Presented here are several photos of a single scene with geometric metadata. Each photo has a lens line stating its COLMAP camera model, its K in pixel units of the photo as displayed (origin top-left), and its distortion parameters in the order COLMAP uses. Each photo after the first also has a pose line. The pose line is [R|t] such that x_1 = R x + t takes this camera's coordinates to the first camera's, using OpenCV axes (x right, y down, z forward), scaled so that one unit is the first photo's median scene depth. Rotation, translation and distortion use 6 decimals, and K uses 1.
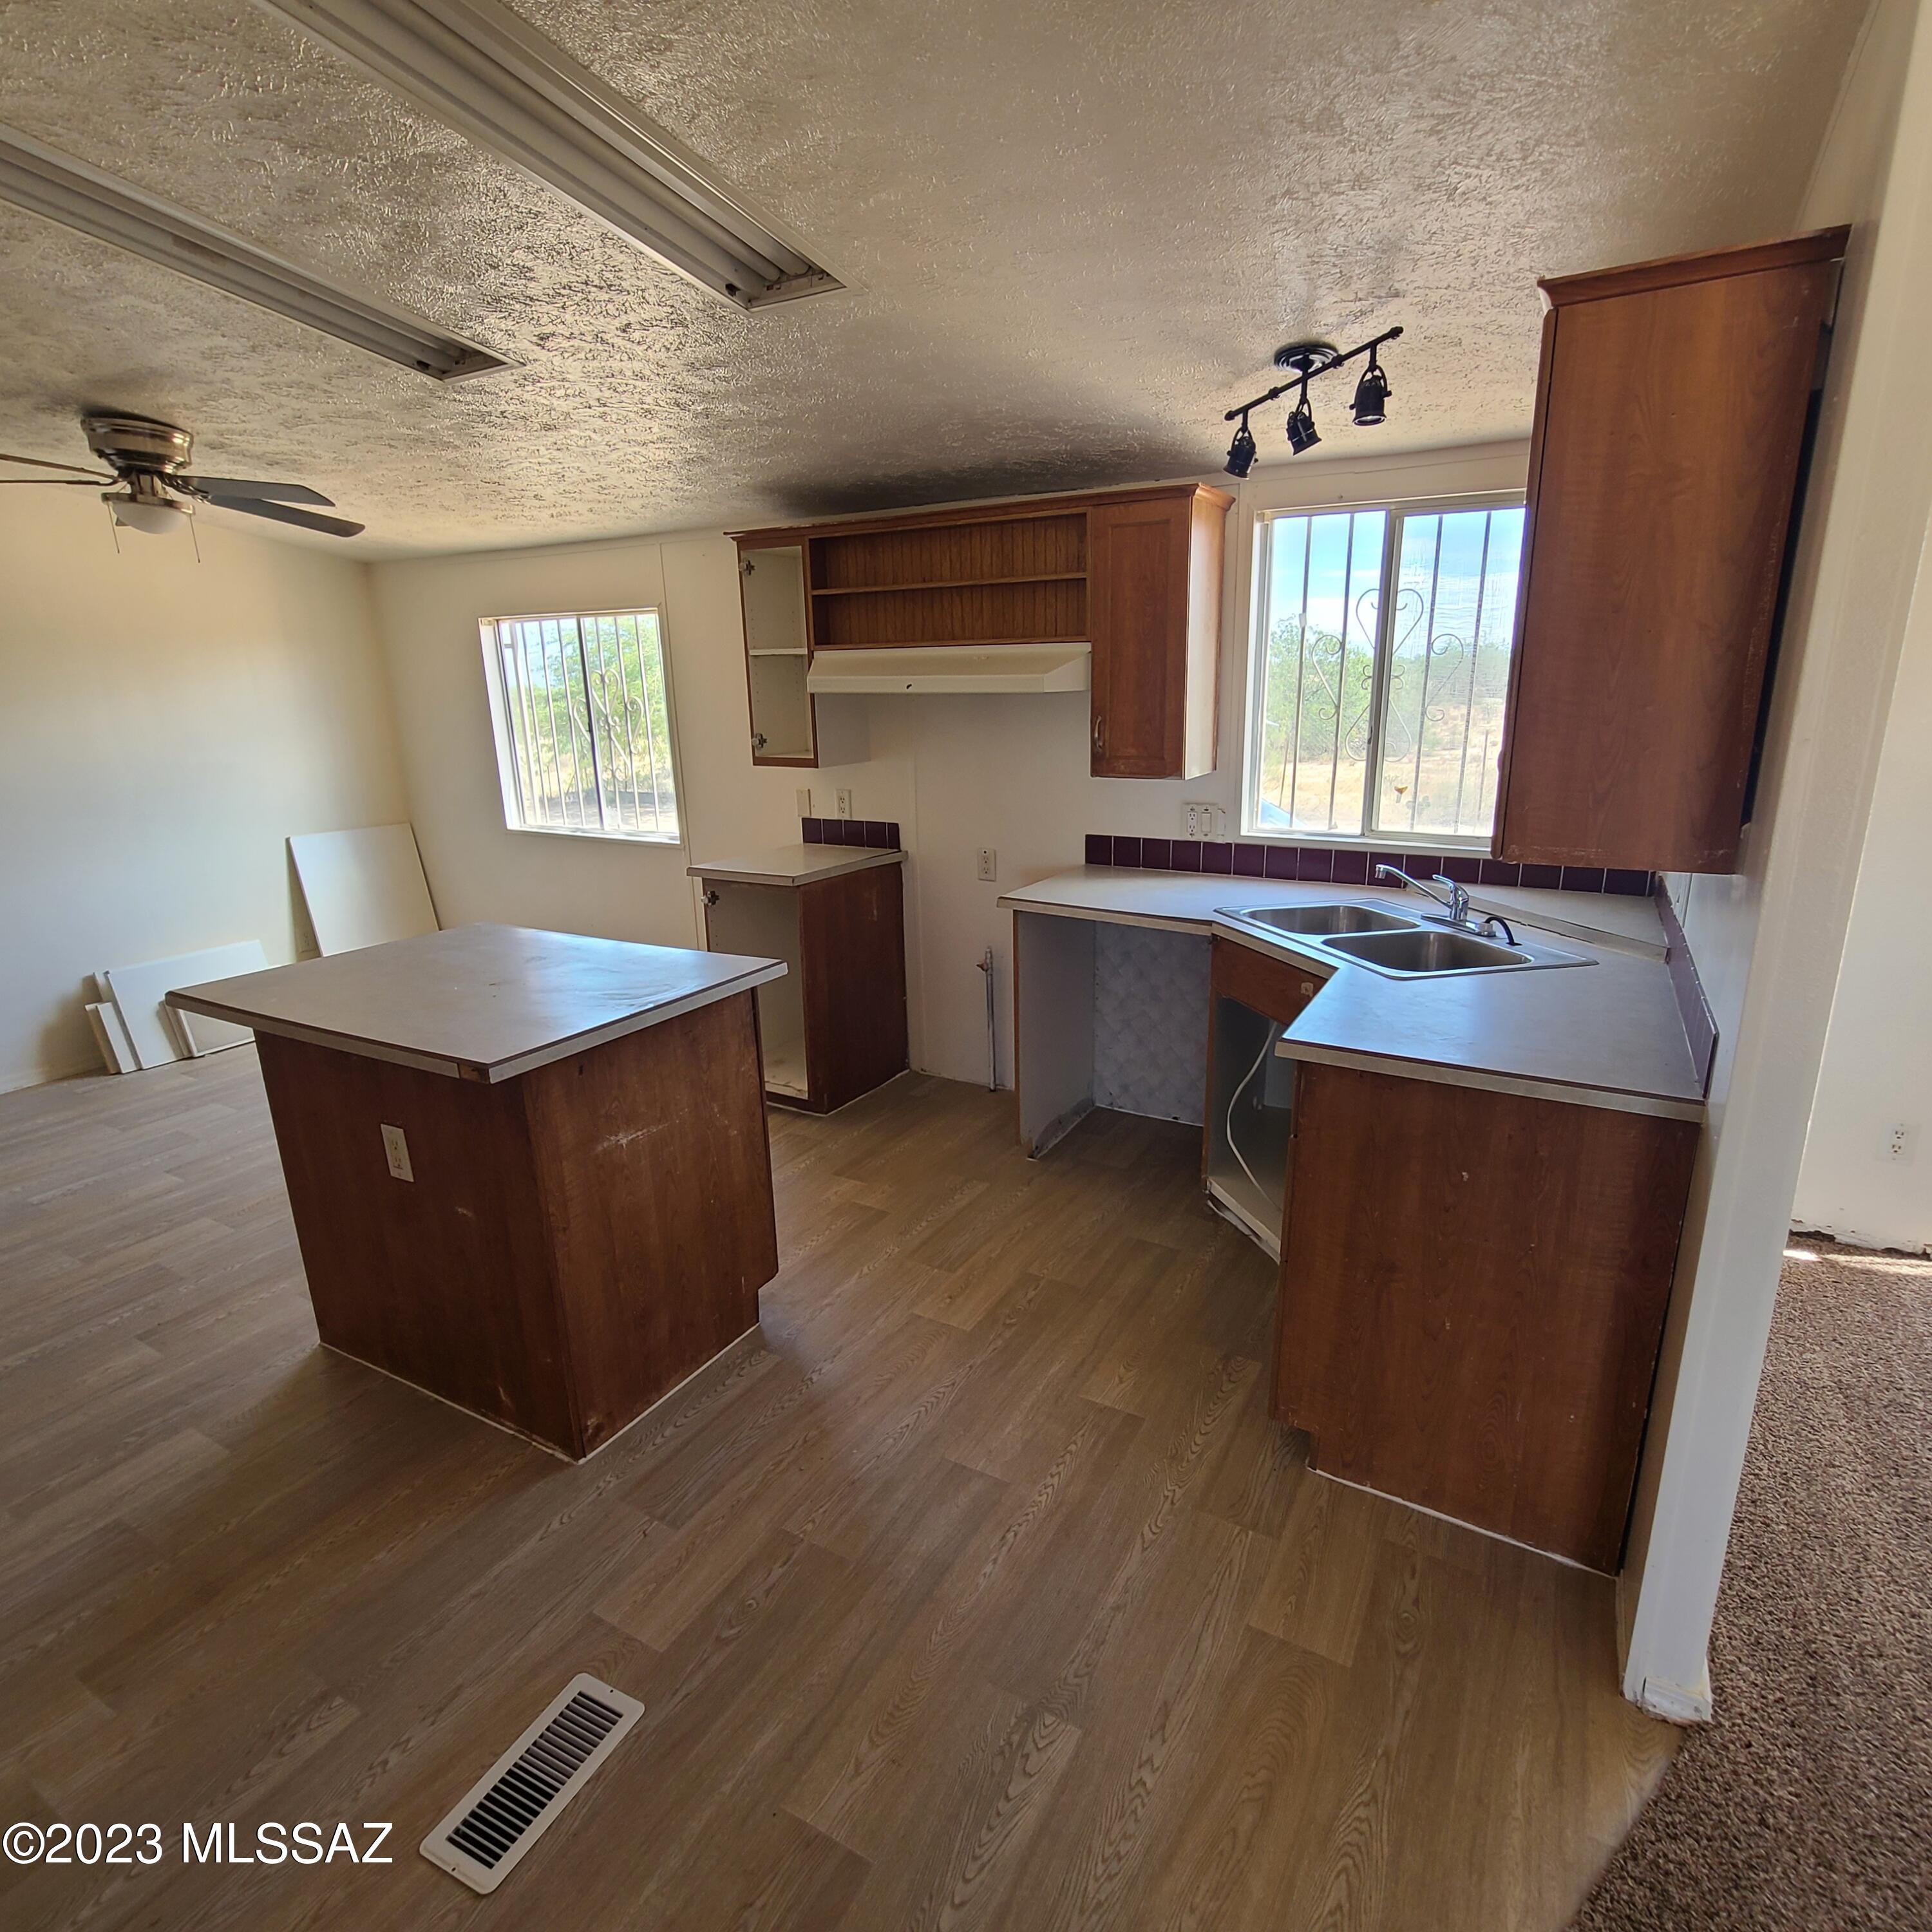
lens RADIAL K [[1044.4, 0, 994.5], [0, 1044.4, 964.6], [0, 0, 1]] dist [-0.000412, -0.001762]
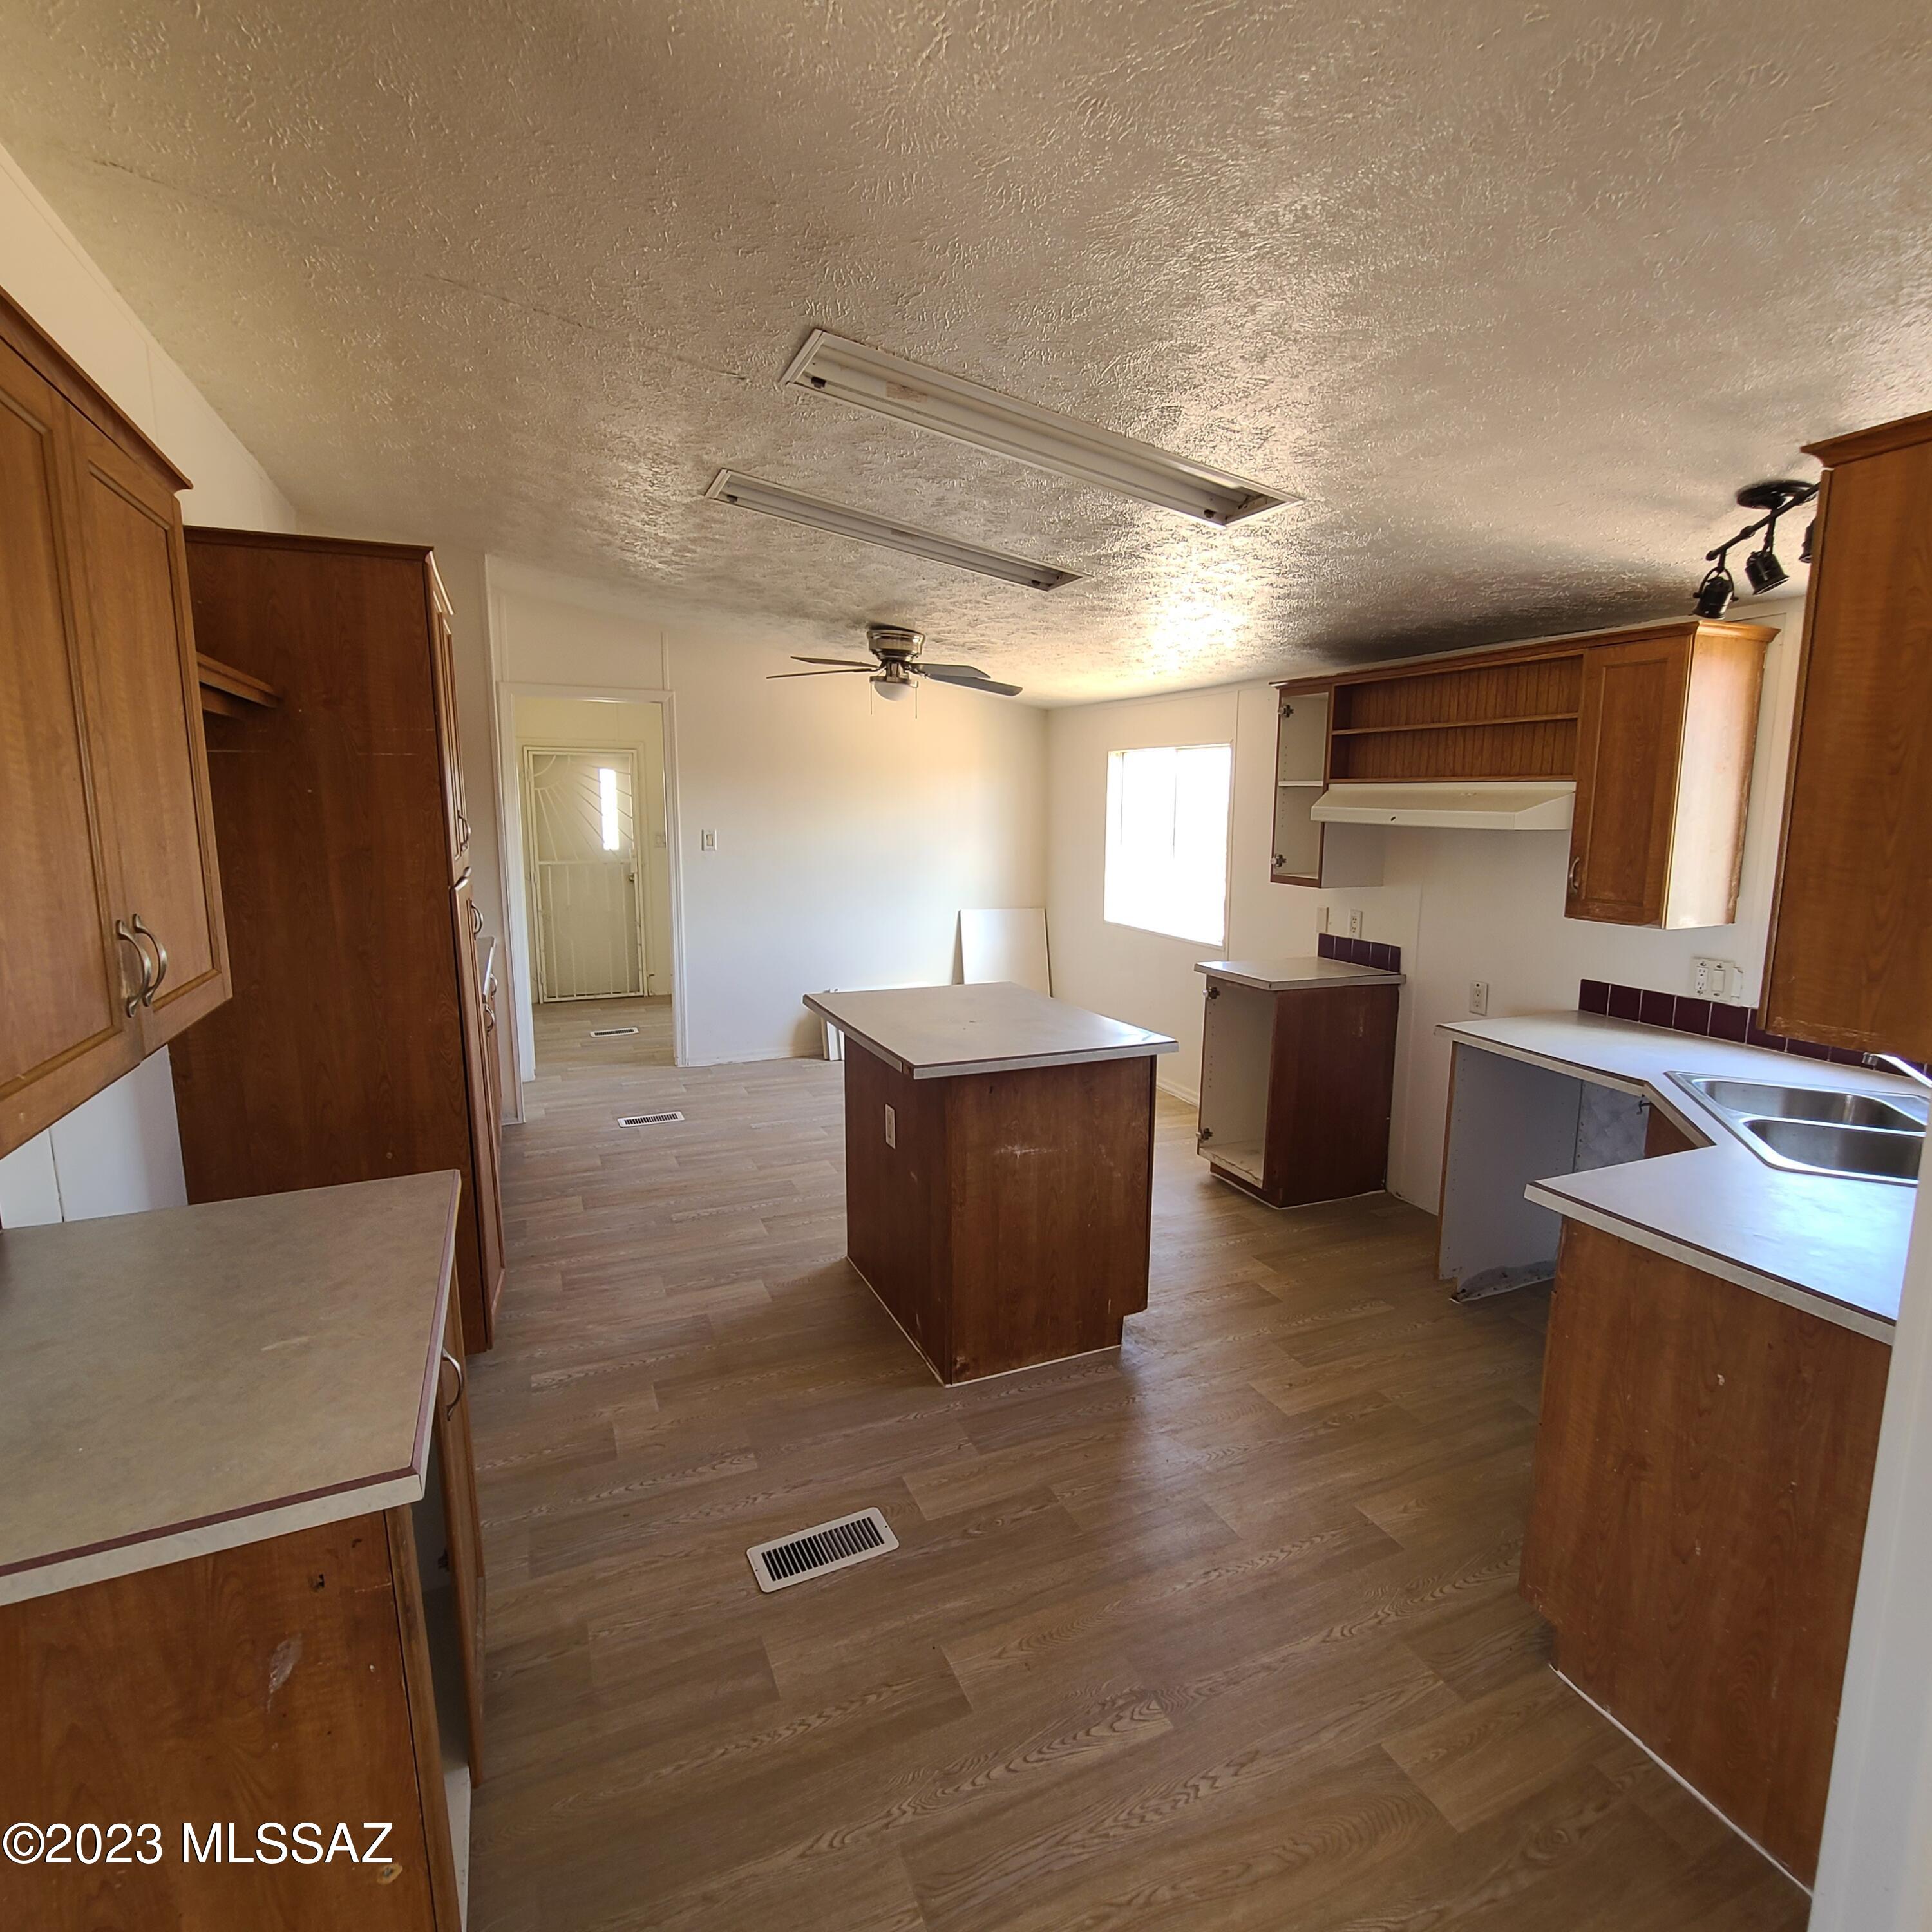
lens RADIAL K [[1041.5, 0, 999.4], [0, 1041.5, 963.8], [0, 0, 1]] dist [-0.000403, -0.001356]
pose [[0.803908, 0.116065, -0.583318, 0.274962], [-0.178362, 0.982679, -0.050284, 0.004916], [0.567379, 0.144465, 0.810686, -0.080445]]
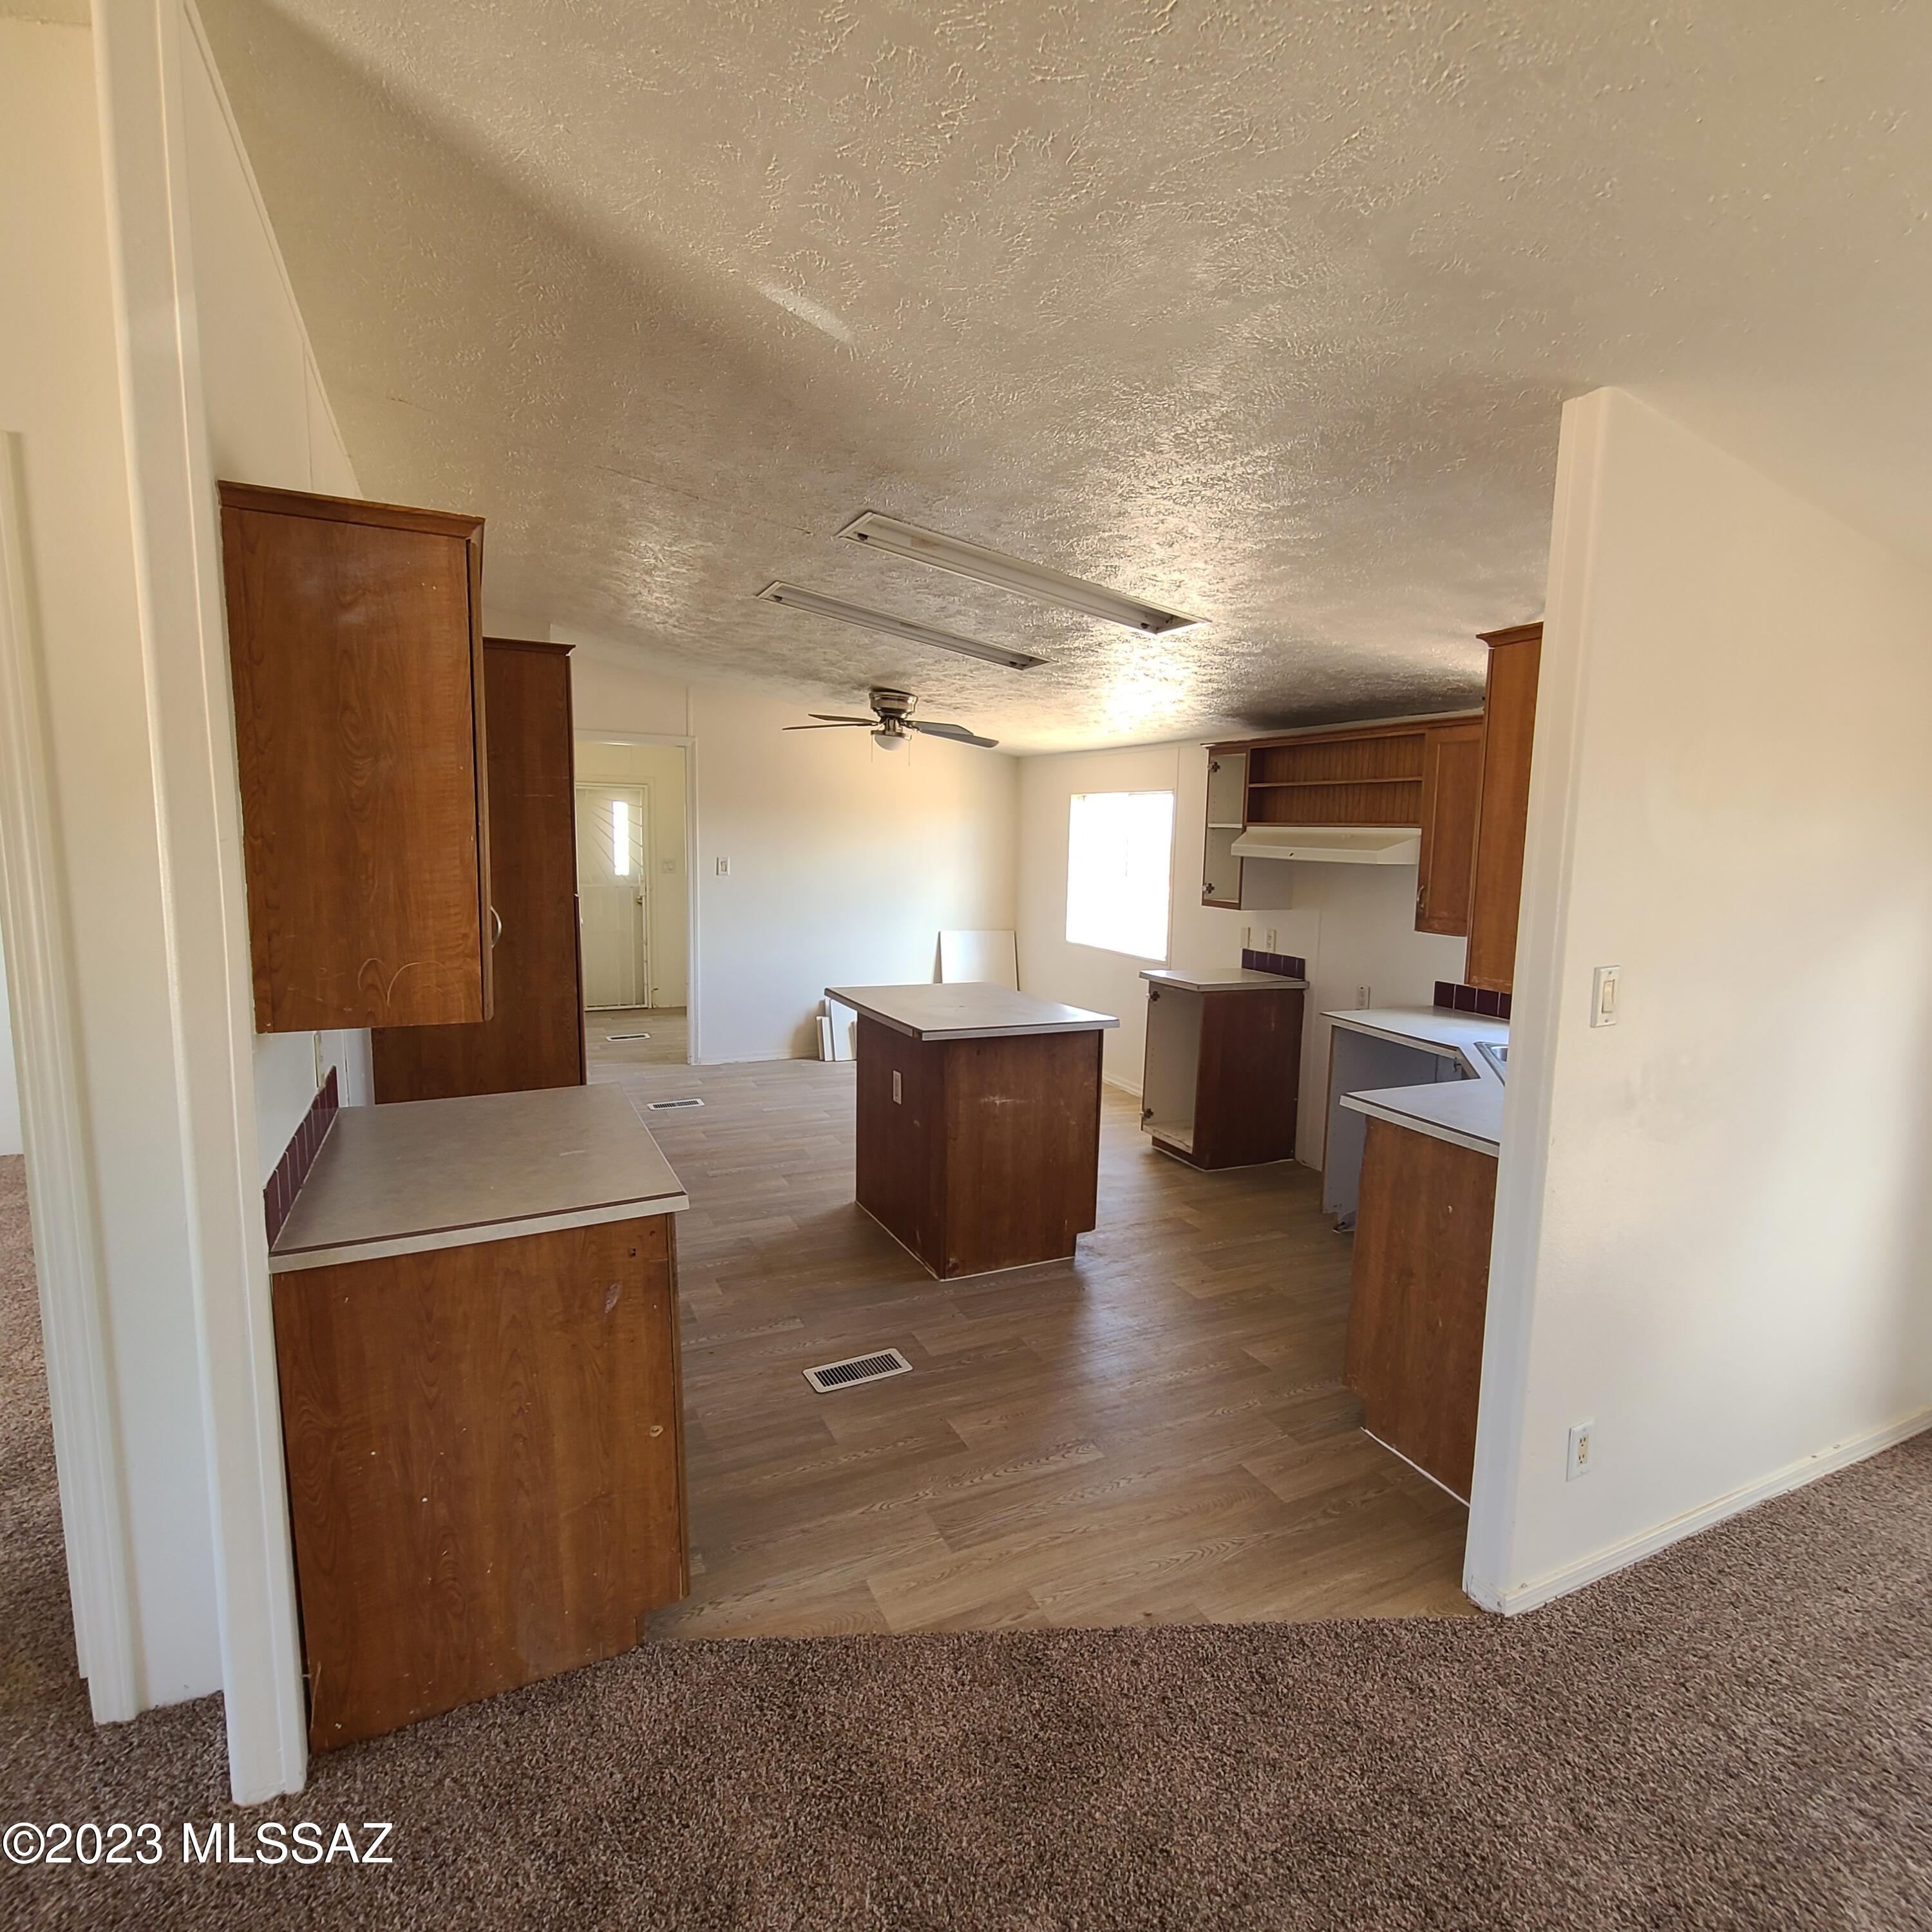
lens RADIAL K [[1035.6, 0, 997.2], [0, 1035.6, 963.1], [0, 0, 1]] dist [-0.000085, -0.000208]
pose [[0.820813, 0.105836, -0.561307, 0.444054], [-0.186472, 0.978495, -0.088184, 0.073170], [0.539903, 0.177051, 0.822896, -0.344027]]
